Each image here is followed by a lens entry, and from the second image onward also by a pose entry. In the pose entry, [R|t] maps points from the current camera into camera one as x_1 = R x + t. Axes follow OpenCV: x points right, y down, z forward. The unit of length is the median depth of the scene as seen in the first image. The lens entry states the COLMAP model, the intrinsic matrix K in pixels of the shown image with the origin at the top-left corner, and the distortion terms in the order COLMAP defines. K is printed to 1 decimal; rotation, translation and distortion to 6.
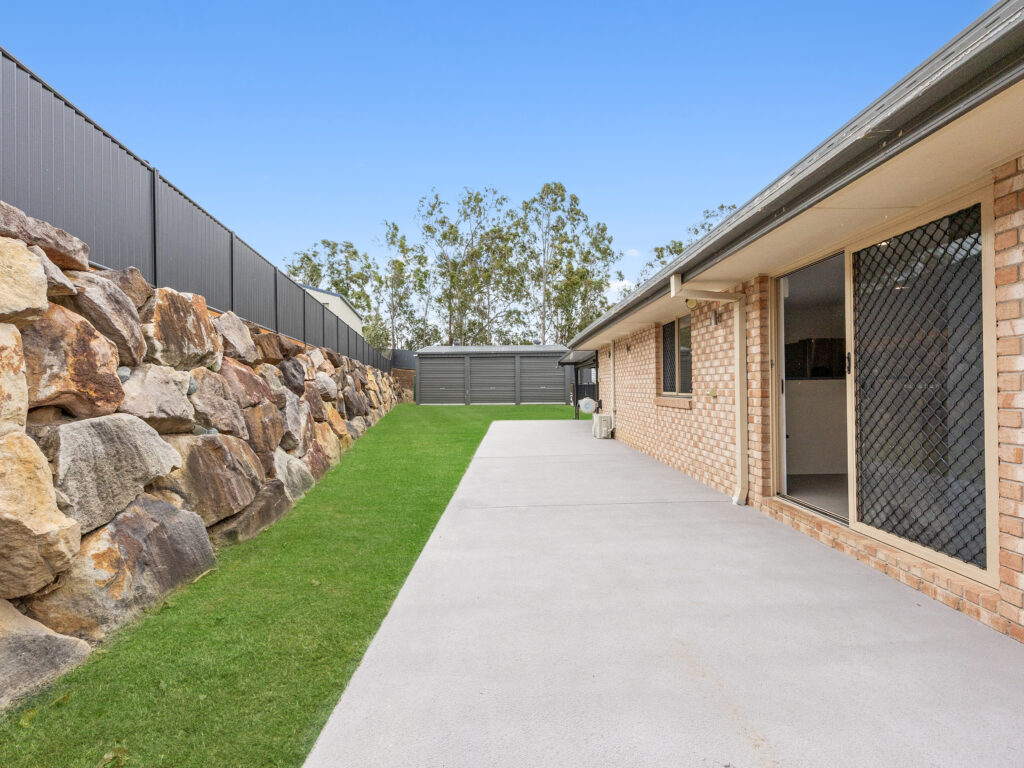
lens RADIAL K [[412.3, 0, 514.3], [0, 412.3, 394.4], [0, 0, 1]] dist [0.001288, 0.000805]
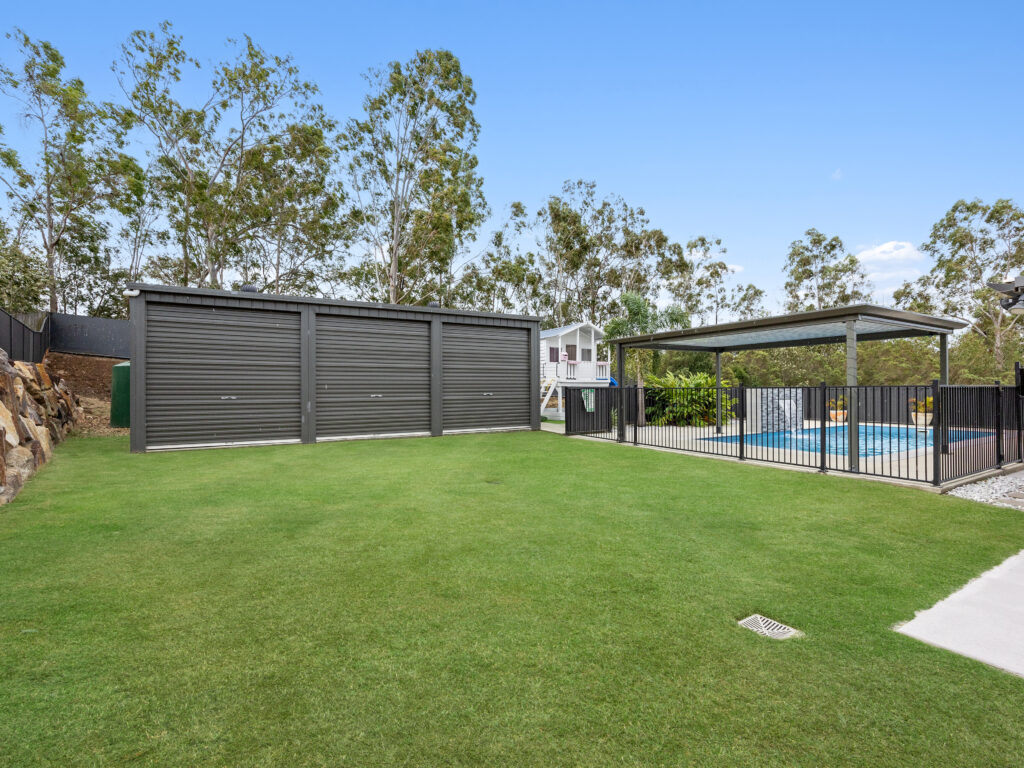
lens RADIAL K [[412.3, 0, 514.3], [0, 412.3, 394.4], [0, 0, 1]] dist [0.001288, 0.000805]
pose [[0.854713, -0.003677, 0.519088, -0.086211], [0.009601, 0.999916, -0.008726, -0.006591], [-0.519012, 0.012442, 0.854676, 0.327975]]
